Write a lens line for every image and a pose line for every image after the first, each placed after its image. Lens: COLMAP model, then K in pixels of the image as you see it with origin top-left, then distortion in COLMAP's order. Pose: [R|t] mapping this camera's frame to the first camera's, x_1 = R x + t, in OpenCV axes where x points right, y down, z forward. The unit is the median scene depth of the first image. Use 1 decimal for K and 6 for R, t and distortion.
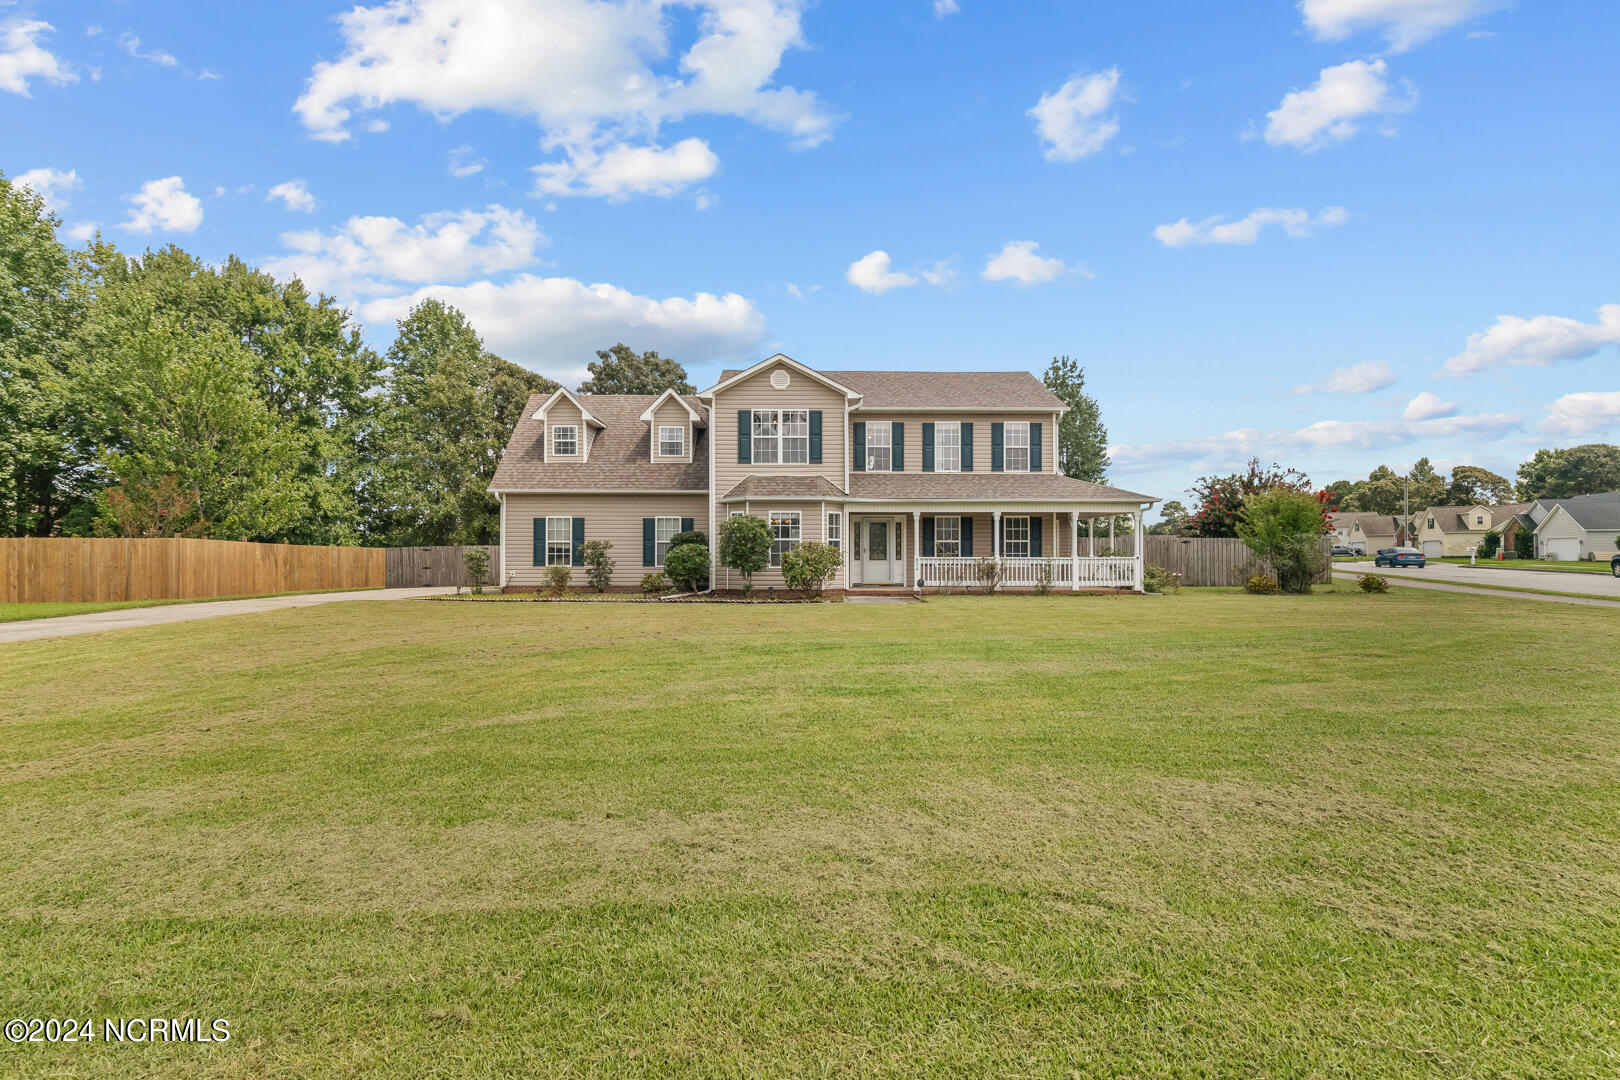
lens RADIAL K [[737.7, 0, 809.6], [0, 737.7, 537.9], [0, 0, 1]] dist [0.015988, -0.001801]
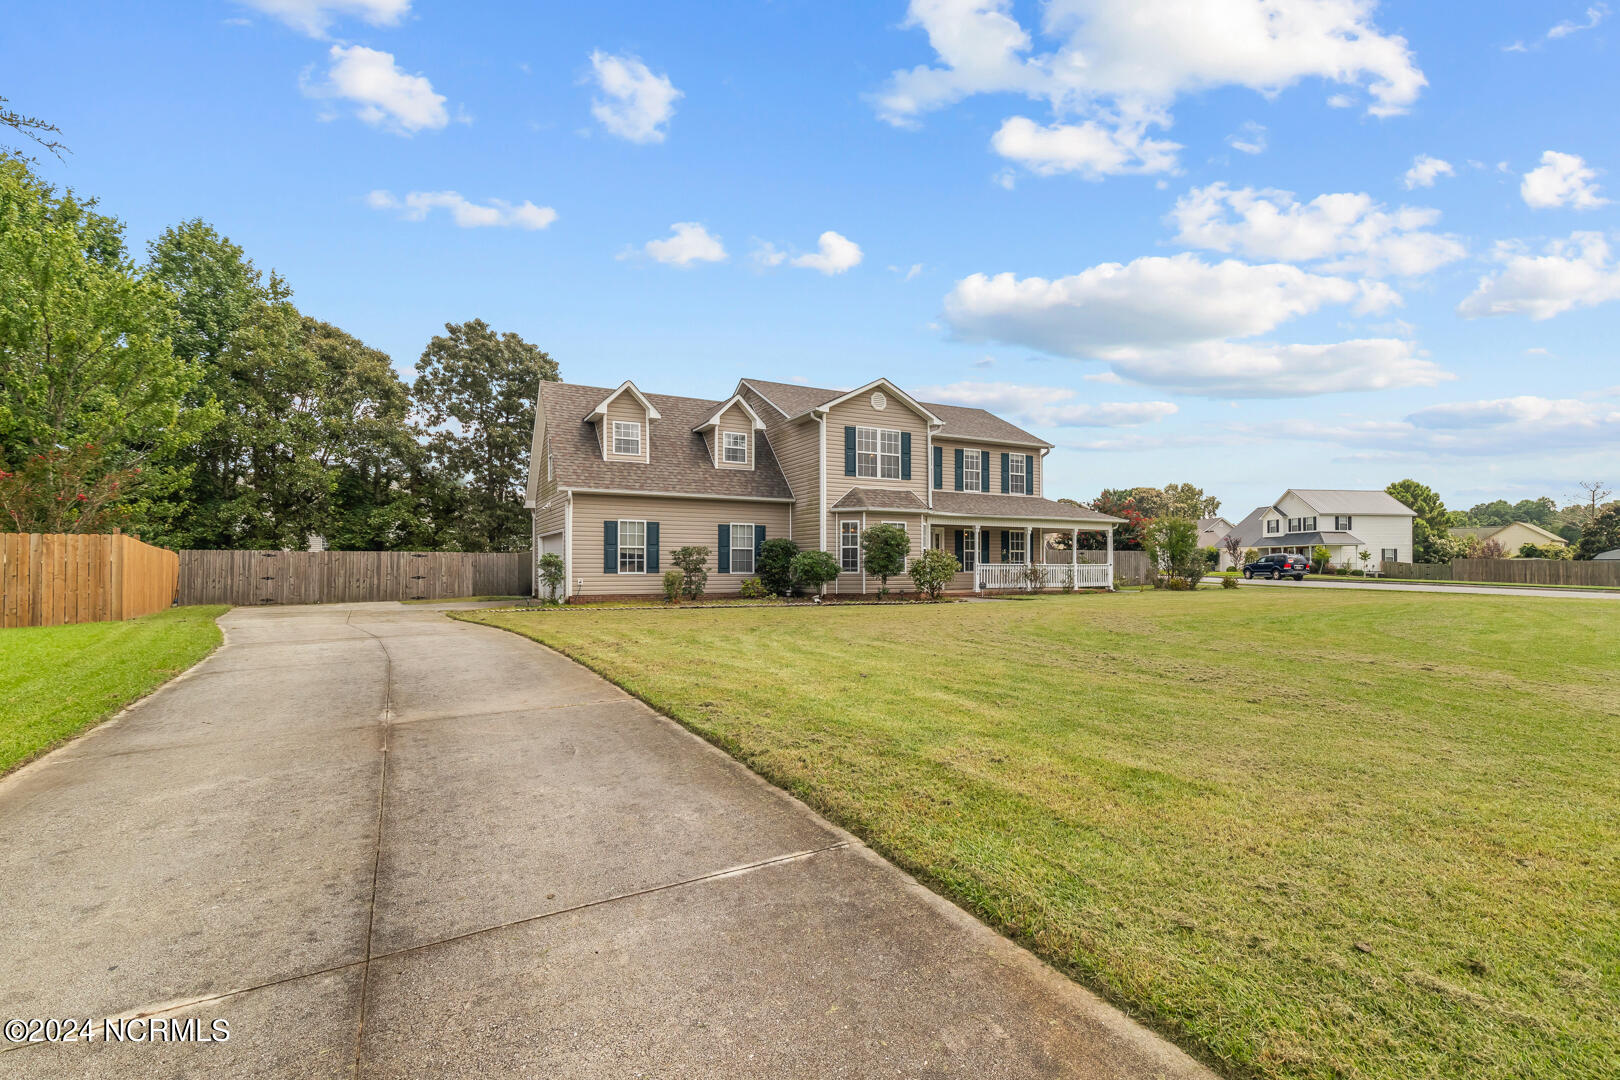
lens RADIAL K [[737.7, 0, 819.1], [0, 737.7, 550.7], [0, 0, 1]] dist [0.015988, -0.001801]
pose [[0.884223, 0.009492, 0.466969, -0.628664], [-0.012452, 0.999917, 0.003253, 0.004592], [-0.466900, -0.008691, 0.884268, 0.071367]]
